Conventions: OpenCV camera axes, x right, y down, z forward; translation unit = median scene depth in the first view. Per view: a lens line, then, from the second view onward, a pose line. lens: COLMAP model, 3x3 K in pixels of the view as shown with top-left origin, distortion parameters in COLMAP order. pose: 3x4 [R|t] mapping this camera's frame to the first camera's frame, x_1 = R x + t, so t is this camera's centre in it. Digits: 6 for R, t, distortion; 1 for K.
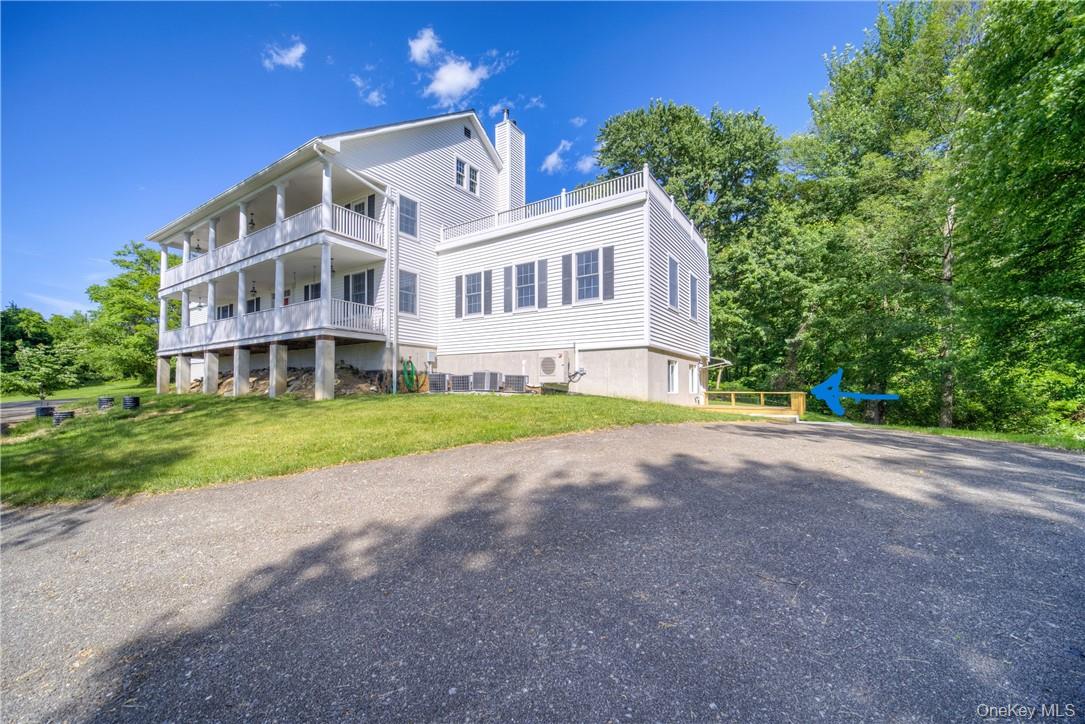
lens RADIAL K [[442.3, 0, 529.4], [0, 442.3, 364.3], [0, 0, 1]] dist [0.001463, 0.000074]
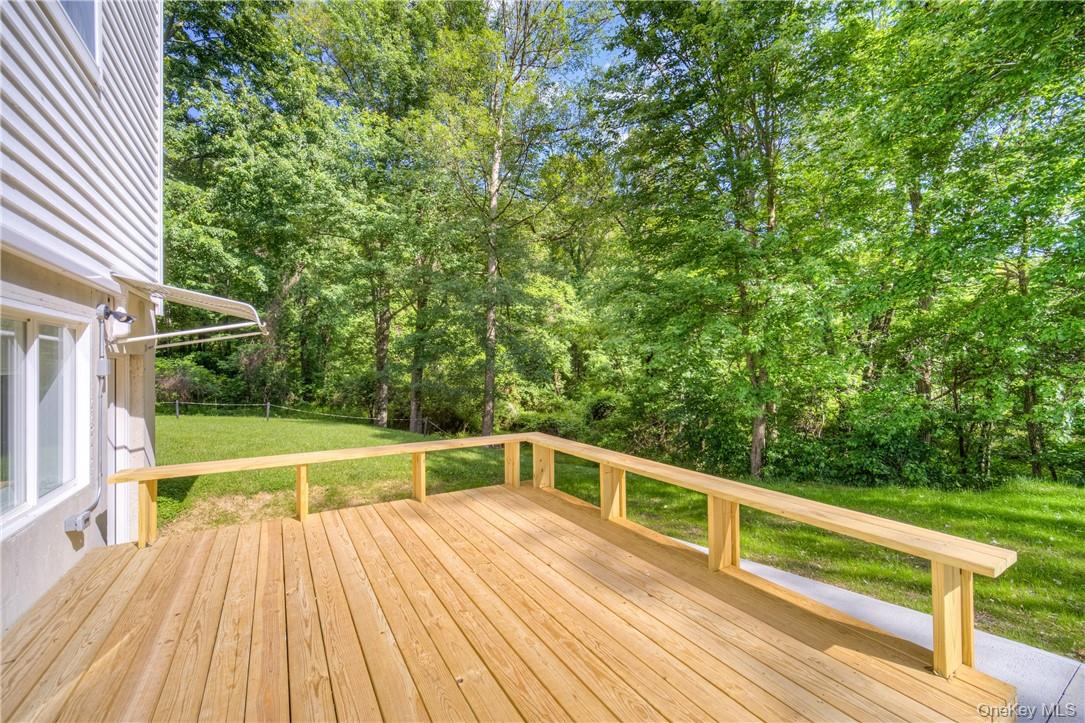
lens RADIAL K [[442.3, 0, 529.4], [0, 442.3, 363.8], [0, 0, 1]] dist [0.001463, 0.000074]
pose [[0.426261, -0.001420, 0.904599, 0.197883], [-0.048274, 0.998538, 0.024315, 0.003731], [-0.903311, -0.054033, 0.425569, 0.519066]]
